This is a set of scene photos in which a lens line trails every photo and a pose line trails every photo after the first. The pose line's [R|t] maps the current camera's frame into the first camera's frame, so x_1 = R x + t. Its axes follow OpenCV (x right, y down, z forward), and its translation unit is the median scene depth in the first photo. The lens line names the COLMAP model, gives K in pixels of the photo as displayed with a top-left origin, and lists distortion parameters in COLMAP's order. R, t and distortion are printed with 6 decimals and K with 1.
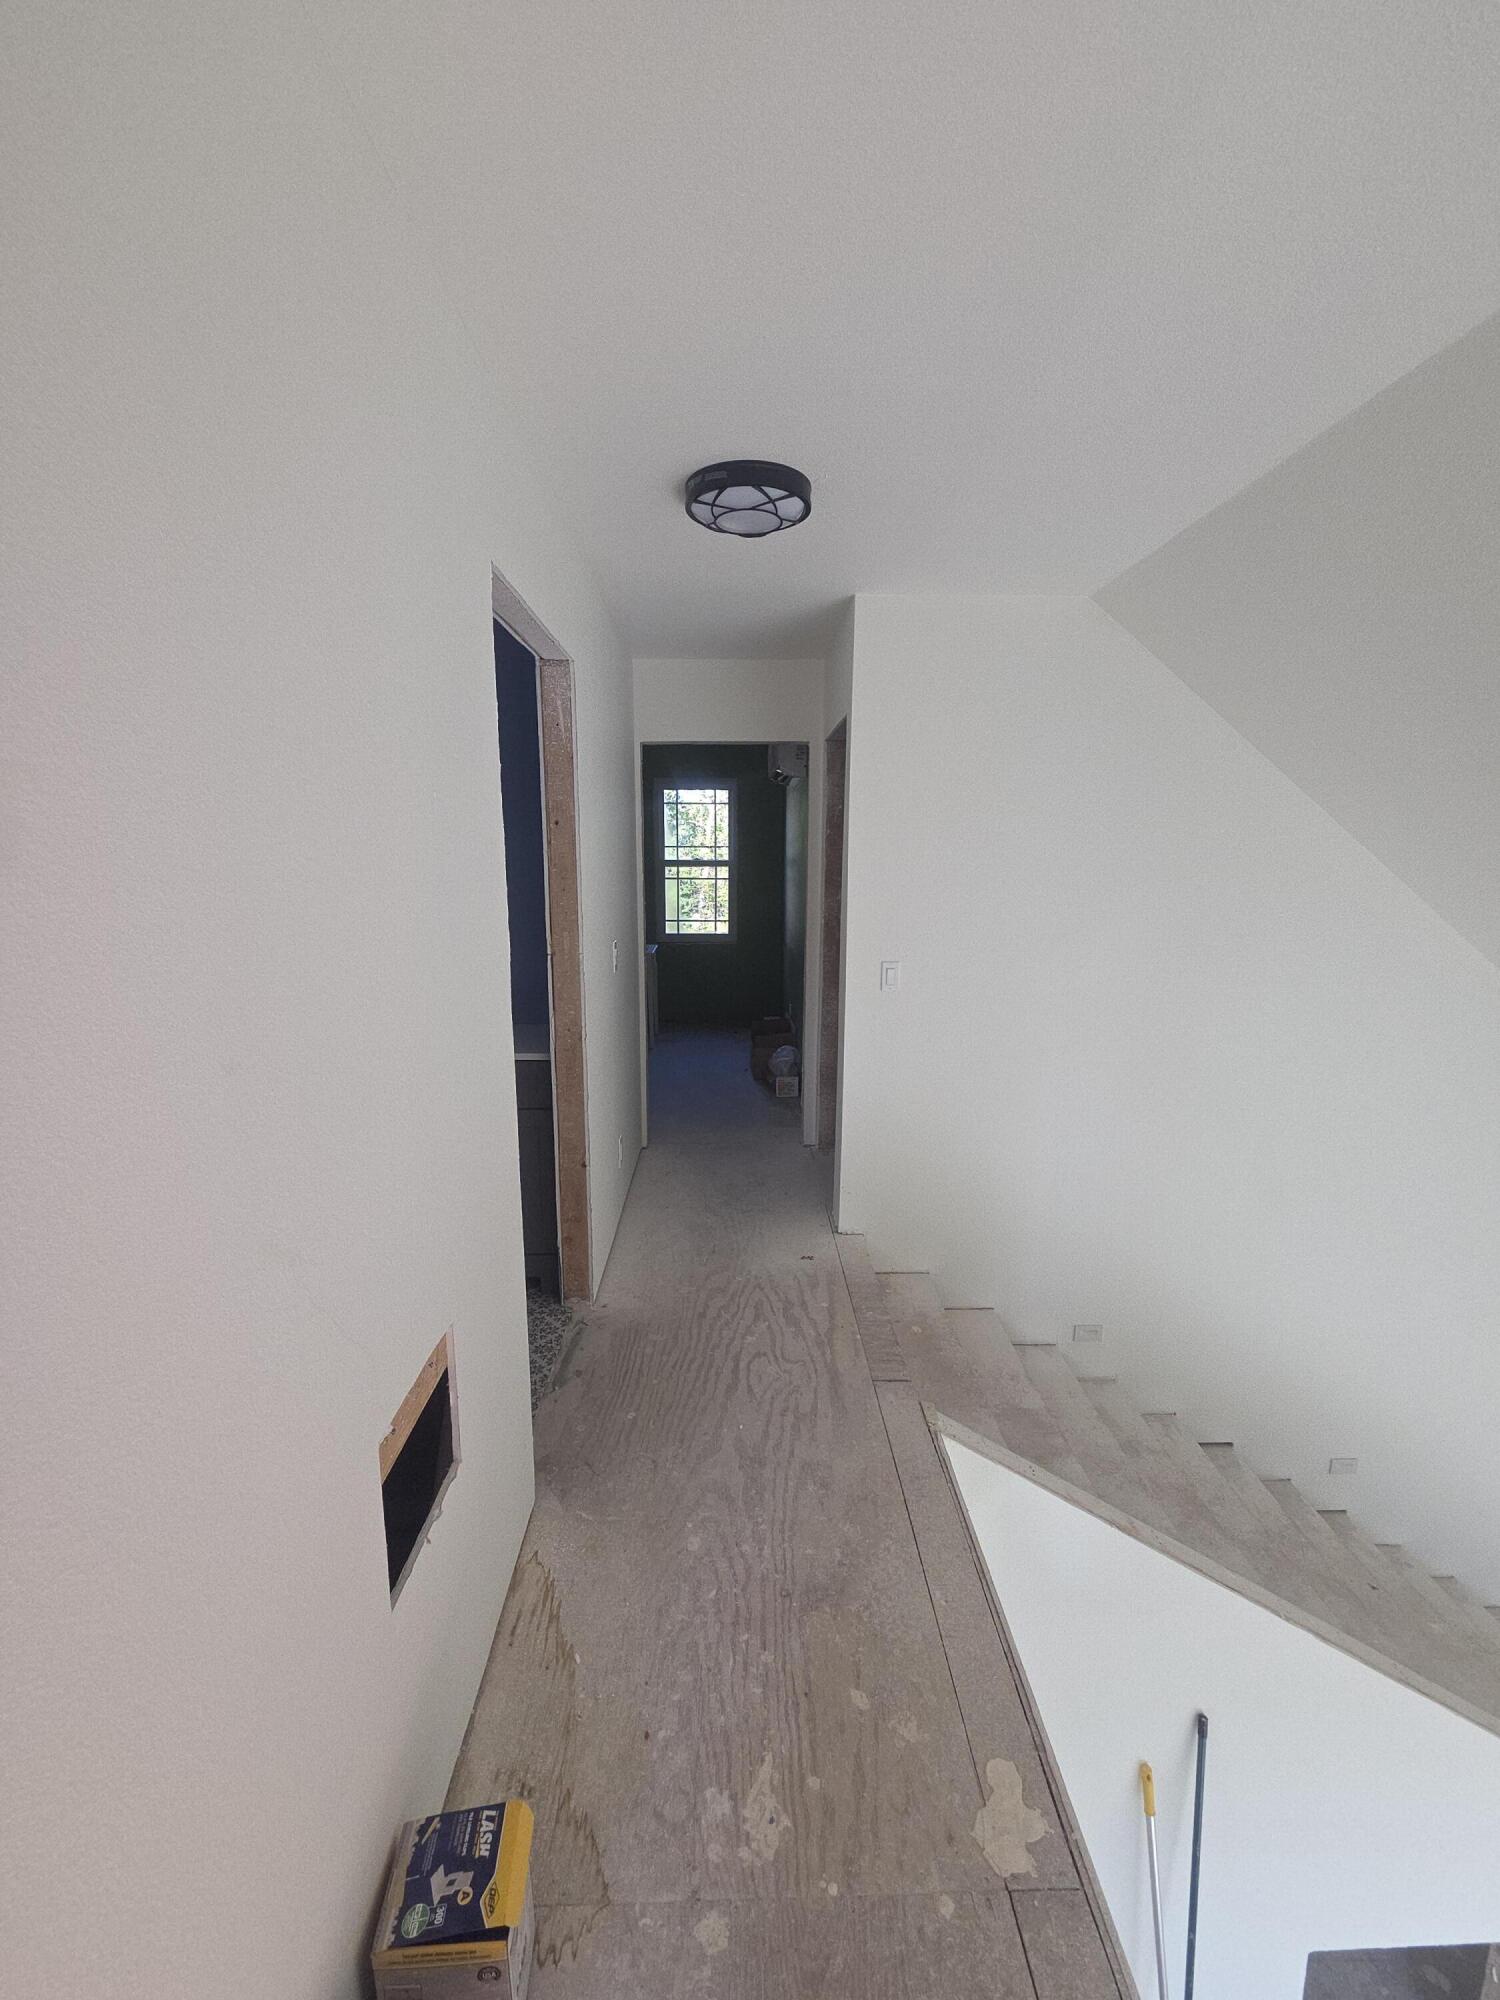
lens RADIAL K [[821.7, 0, 746.1], [0, 821.7, 987.0], [0, 0, 1]] dist [0.008109, -0.000820]
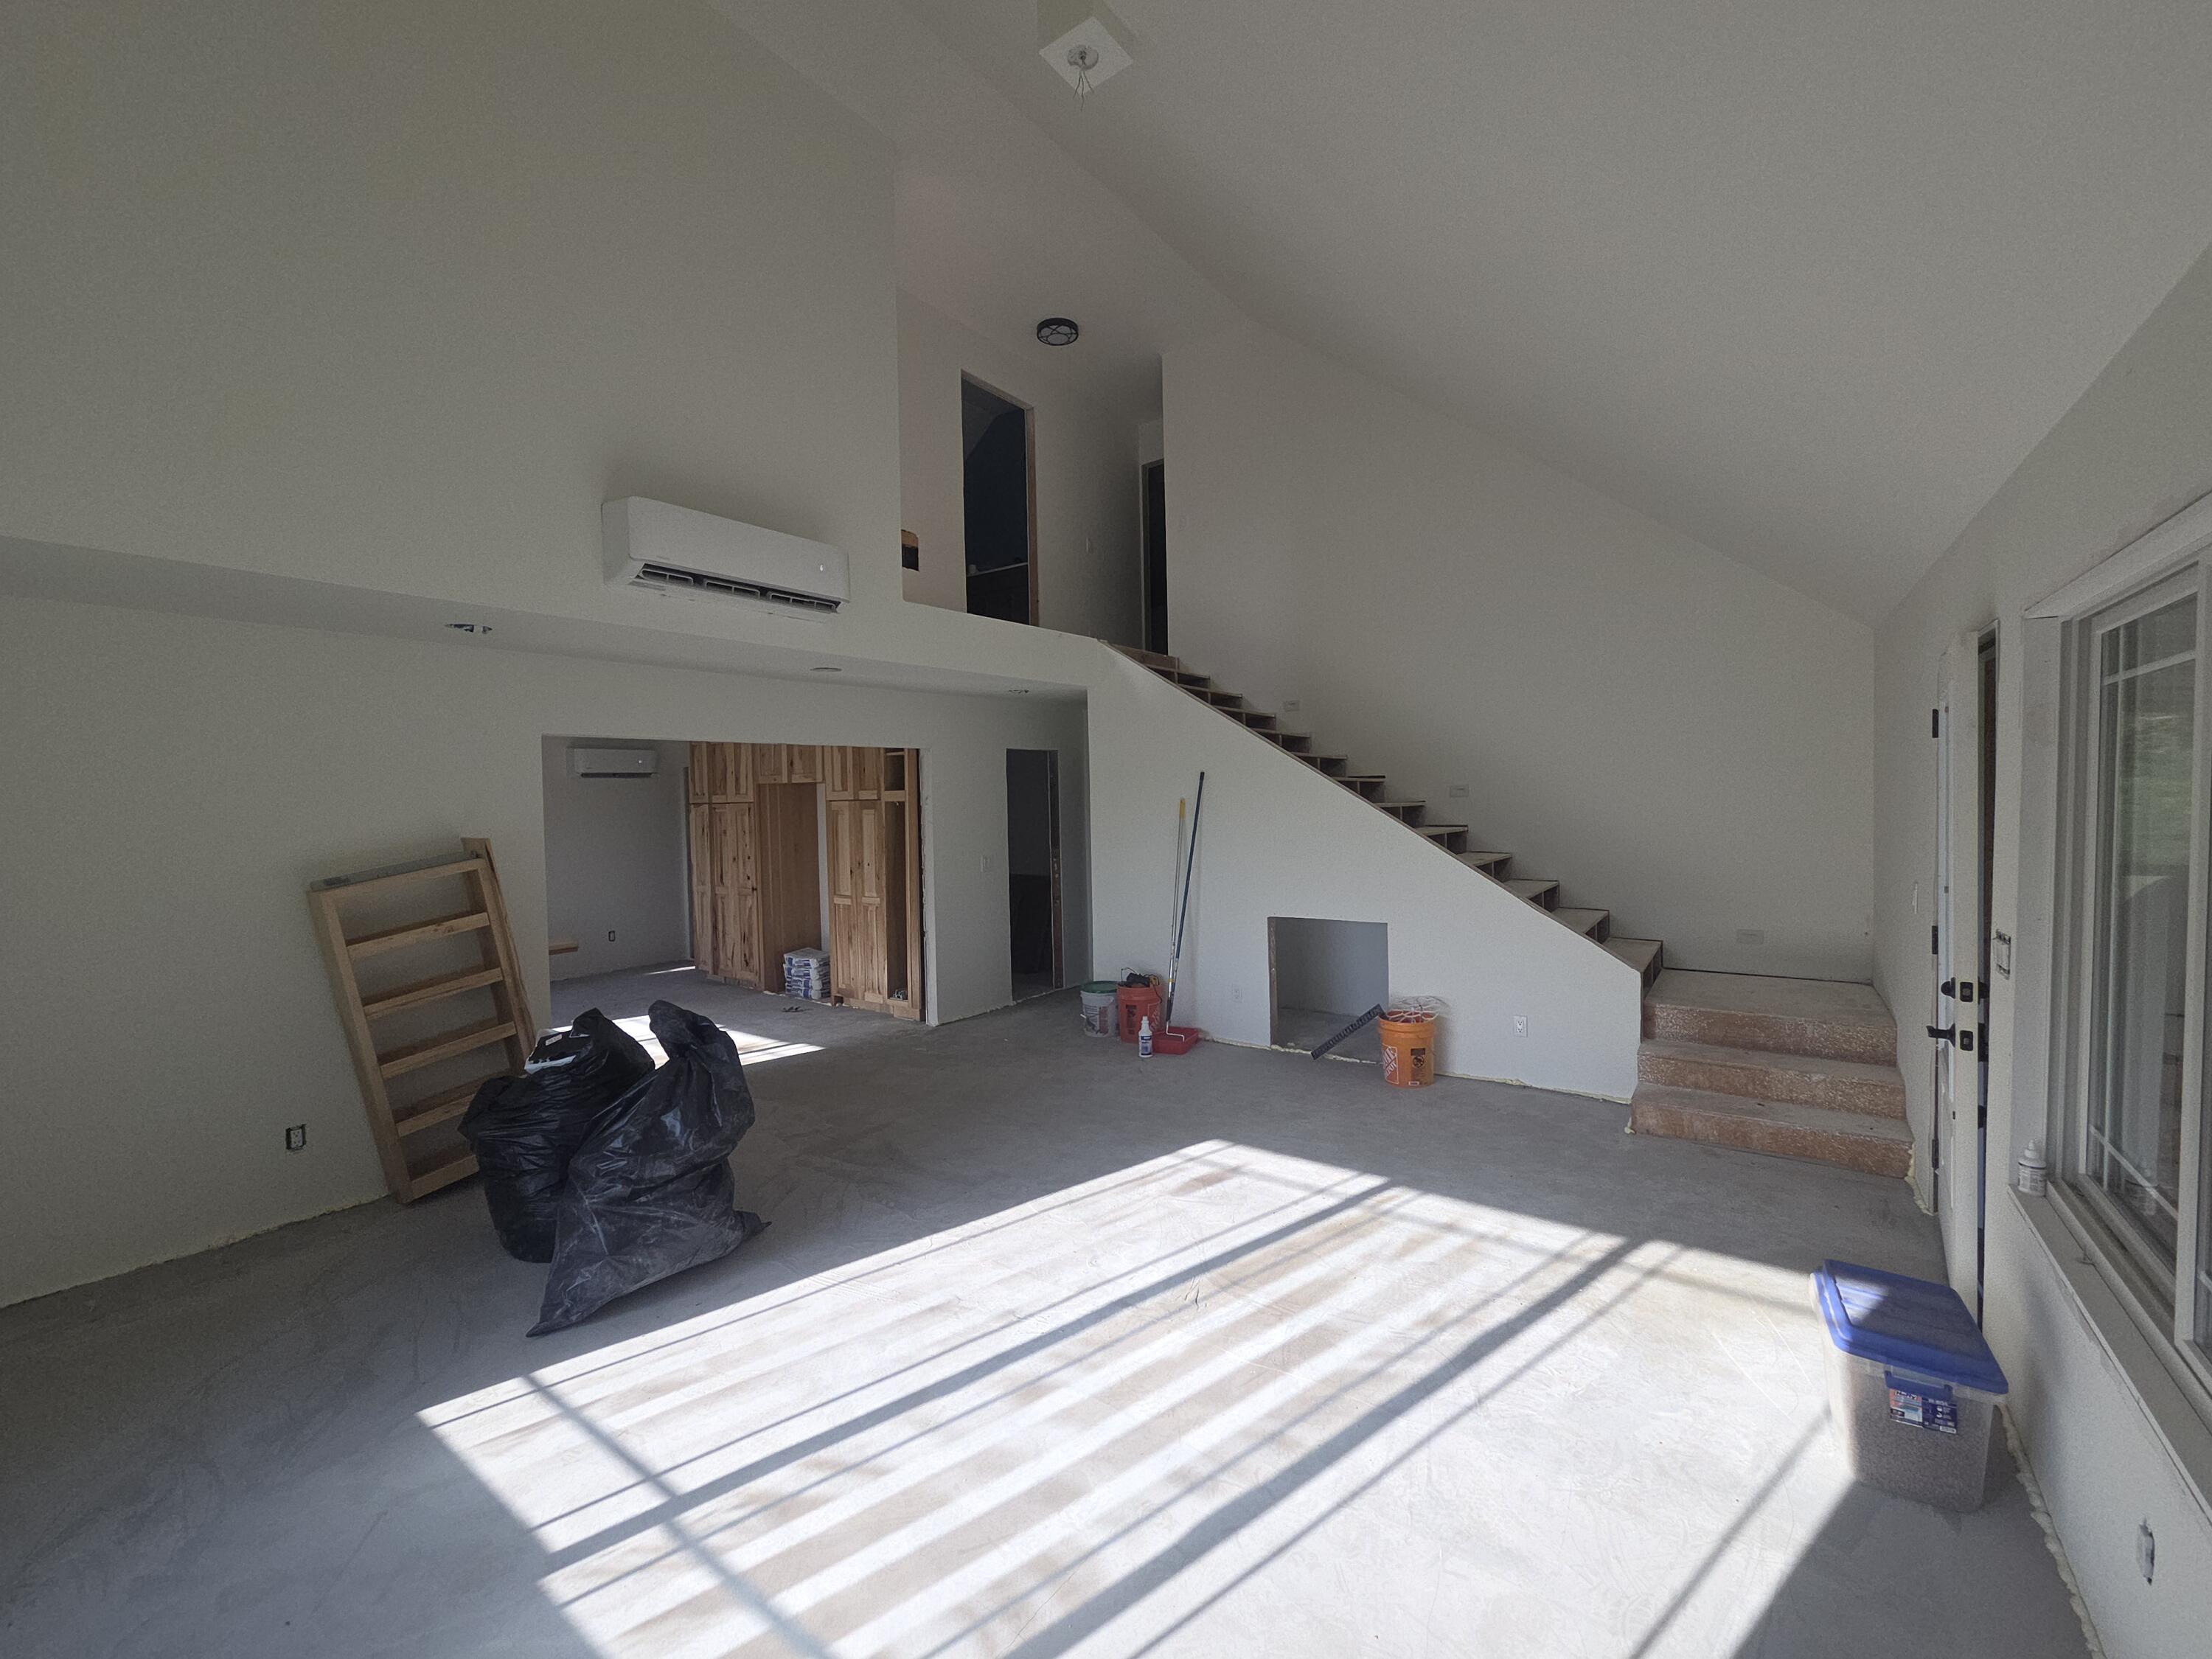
lens RADIAL K [[908.8, 0, 1104.1], [0, 908.8, 822.9], [0, 0, 1]] dist [0.008109, -0.000820]
pose [[0.798047, -0.014359, -0.602424, 2.014416], [-0.072069, 0.990266, -0.119075, 1.482743], [0.598270, 0.138443, 0.789244, -1.165230]]
